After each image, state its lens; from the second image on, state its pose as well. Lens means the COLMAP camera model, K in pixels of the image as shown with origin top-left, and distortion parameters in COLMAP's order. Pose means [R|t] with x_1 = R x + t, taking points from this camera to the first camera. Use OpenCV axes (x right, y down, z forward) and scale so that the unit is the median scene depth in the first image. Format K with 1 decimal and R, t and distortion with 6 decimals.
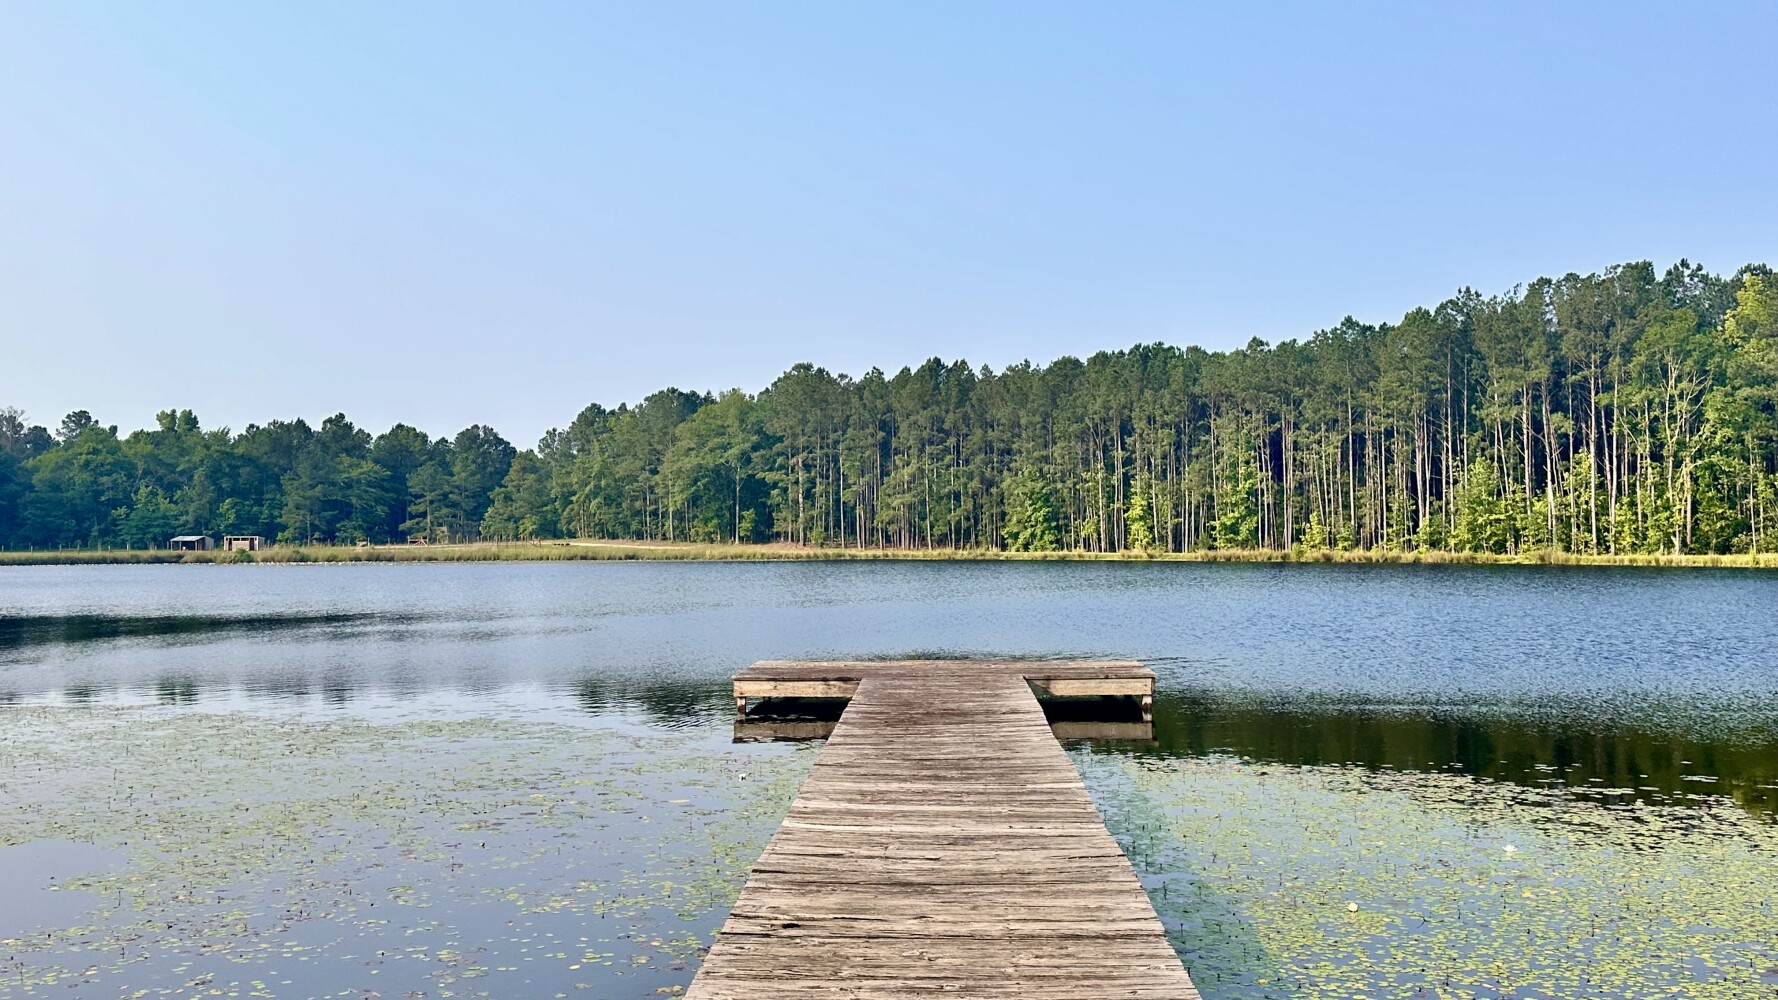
lens RADIAL K [[1672.8, 0, 857.1], [0, 1672.8, 507.3], [0, 0, 1]] dist [0.123588, -0.274238]
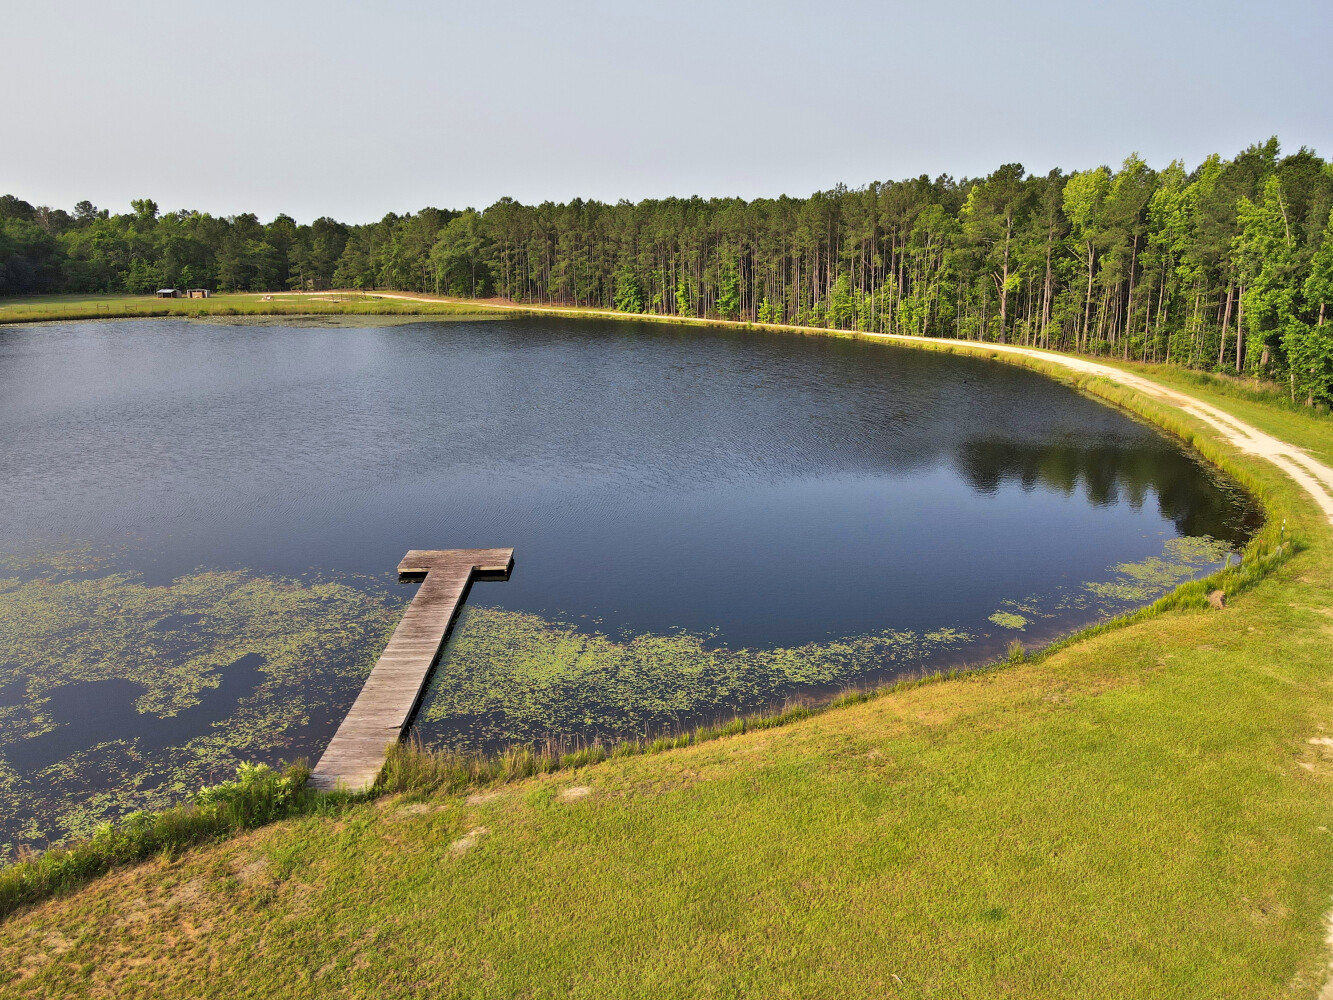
lens RADIAL K [[952.1, 0, 643.9], [0, 952.1, 497.4], [0, 0, 1]] dist [0.004198, 0.000041]
pose [[0.996155, -0.024641, 0.084073, 0.032661], [0.001472, 0.964206, 0.265151, -0.072171], [-0.087597, -0.264008, 0.960534, -0.128626]]
